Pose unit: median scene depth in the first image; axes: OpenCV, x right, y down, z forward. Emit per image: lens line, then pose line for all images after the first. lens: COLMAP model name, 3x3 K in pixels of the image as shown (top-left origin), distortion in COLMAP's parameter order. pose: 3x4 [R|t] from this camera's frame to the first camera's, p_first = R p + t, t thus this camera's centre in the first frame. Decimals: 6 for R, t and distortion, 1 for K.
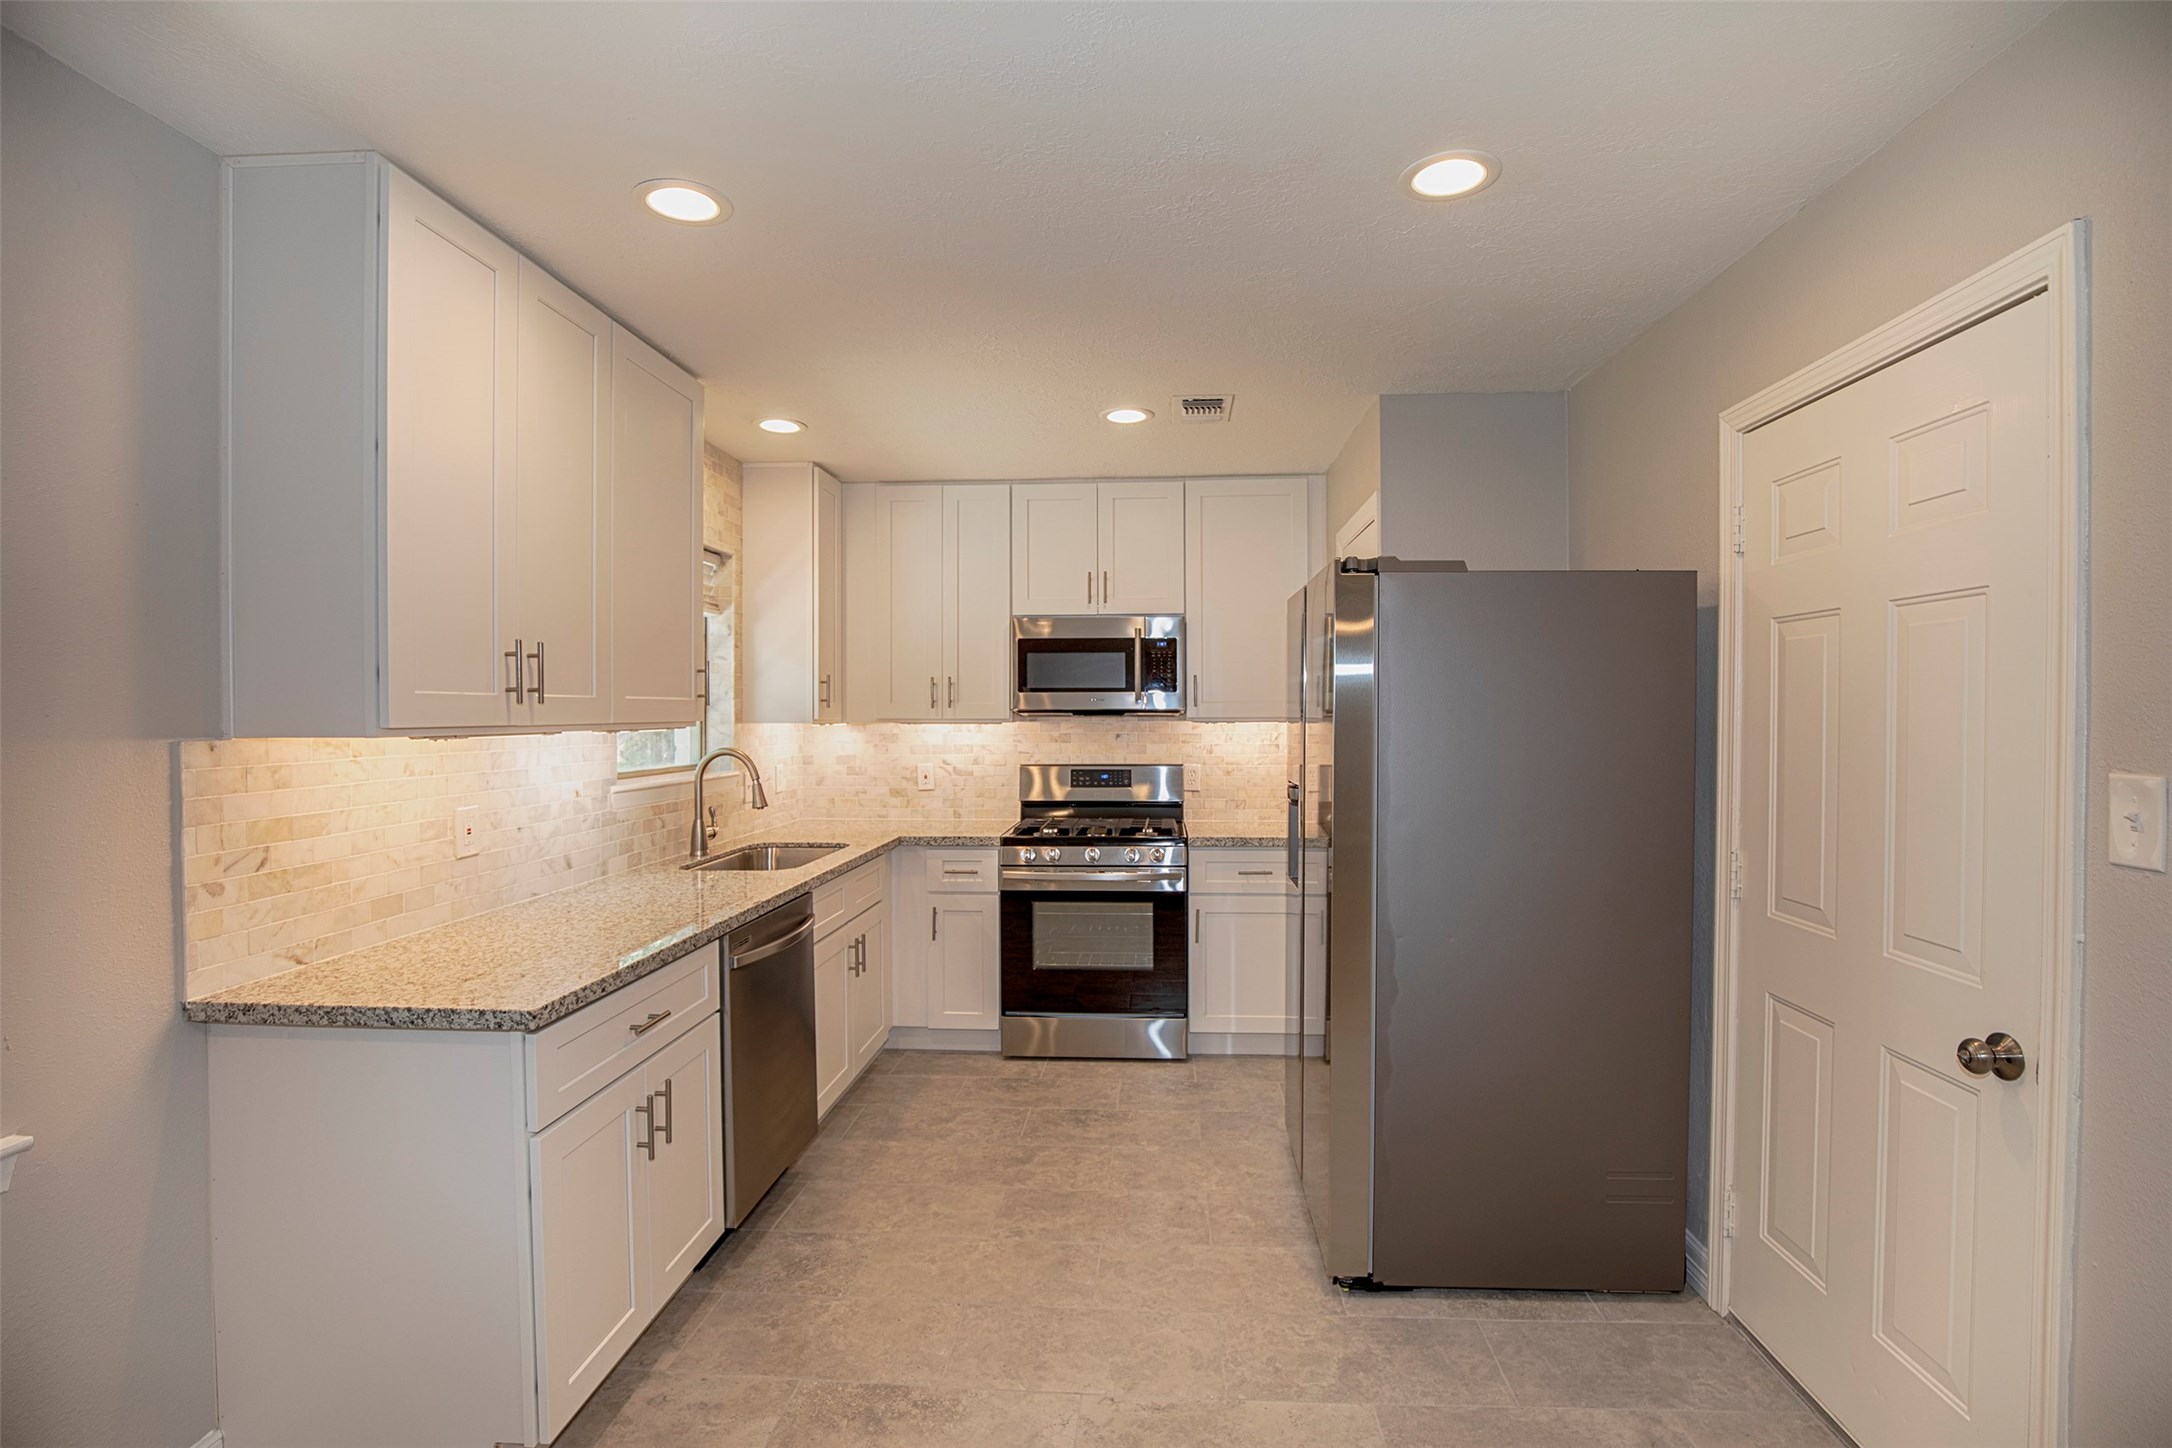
lens RADIAL K [[997.2, 0, 1086.7], [0, 997.2, 721.9], [0, 0, 1]] dist [-0.032945, 0.004753]
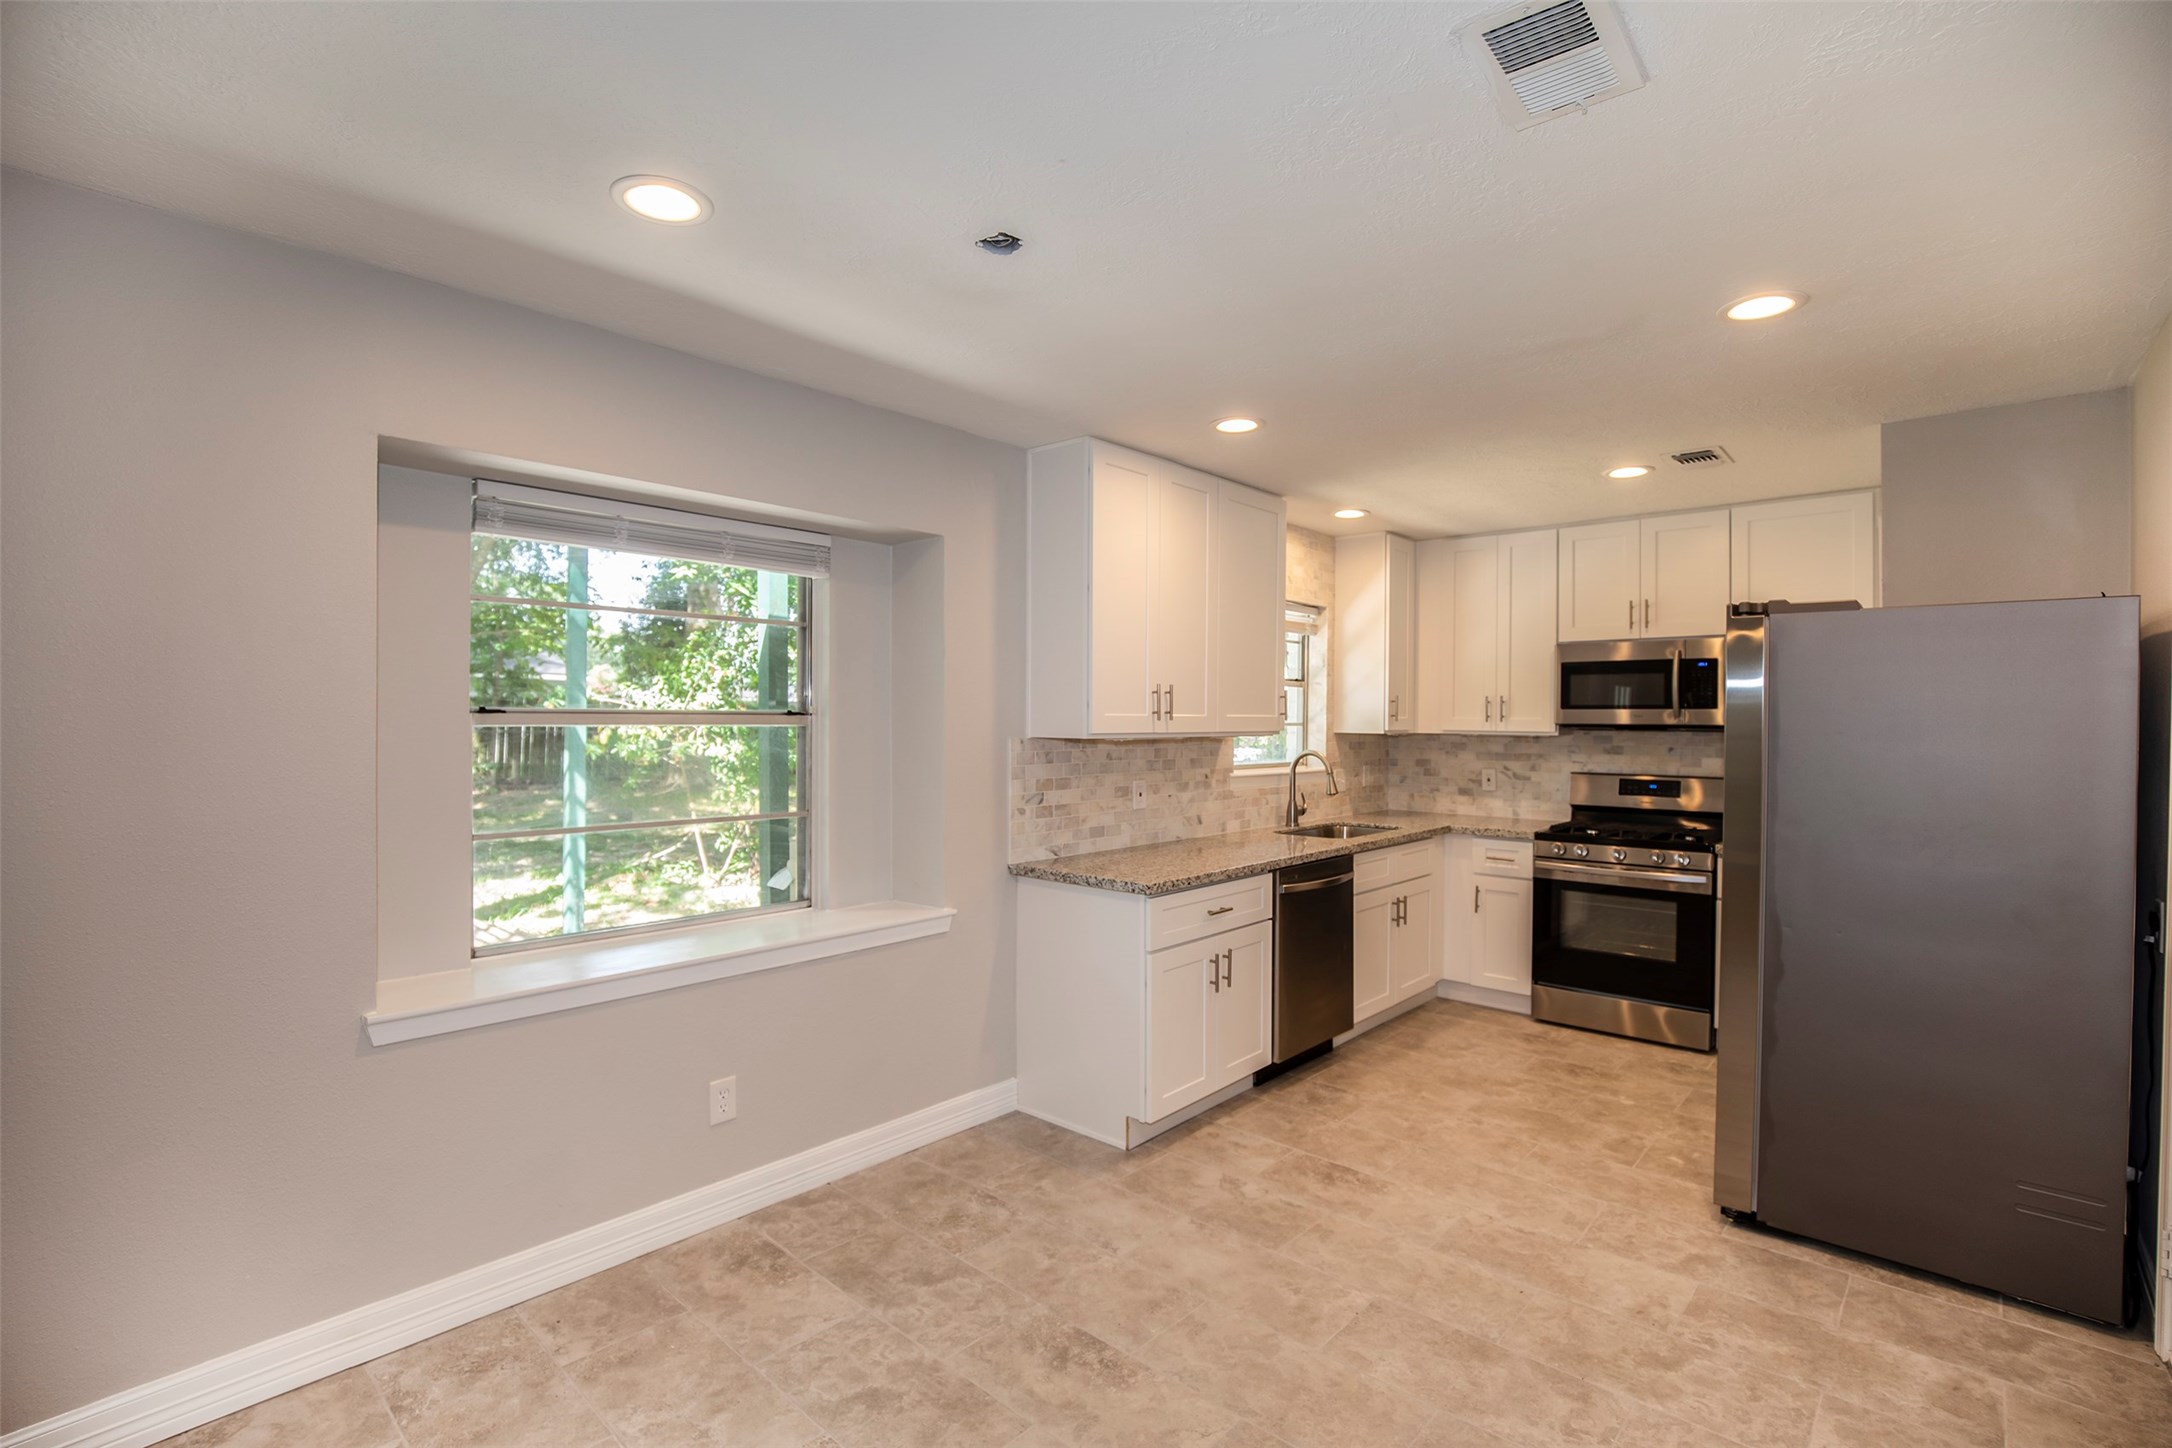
lens RADIAL K [[997.2, 0, 1104.1], [0, 997.2, 720.4], [0, 0, 1]] dist [-0.032945, 0.004753]
pose [[0.785566, 0.009305, -0.618707, 0.303420], [-0.014398, 0.999891, -0.003243, -0.007594], [0.618610, 0.011456, 0.785615, -0.306603]]
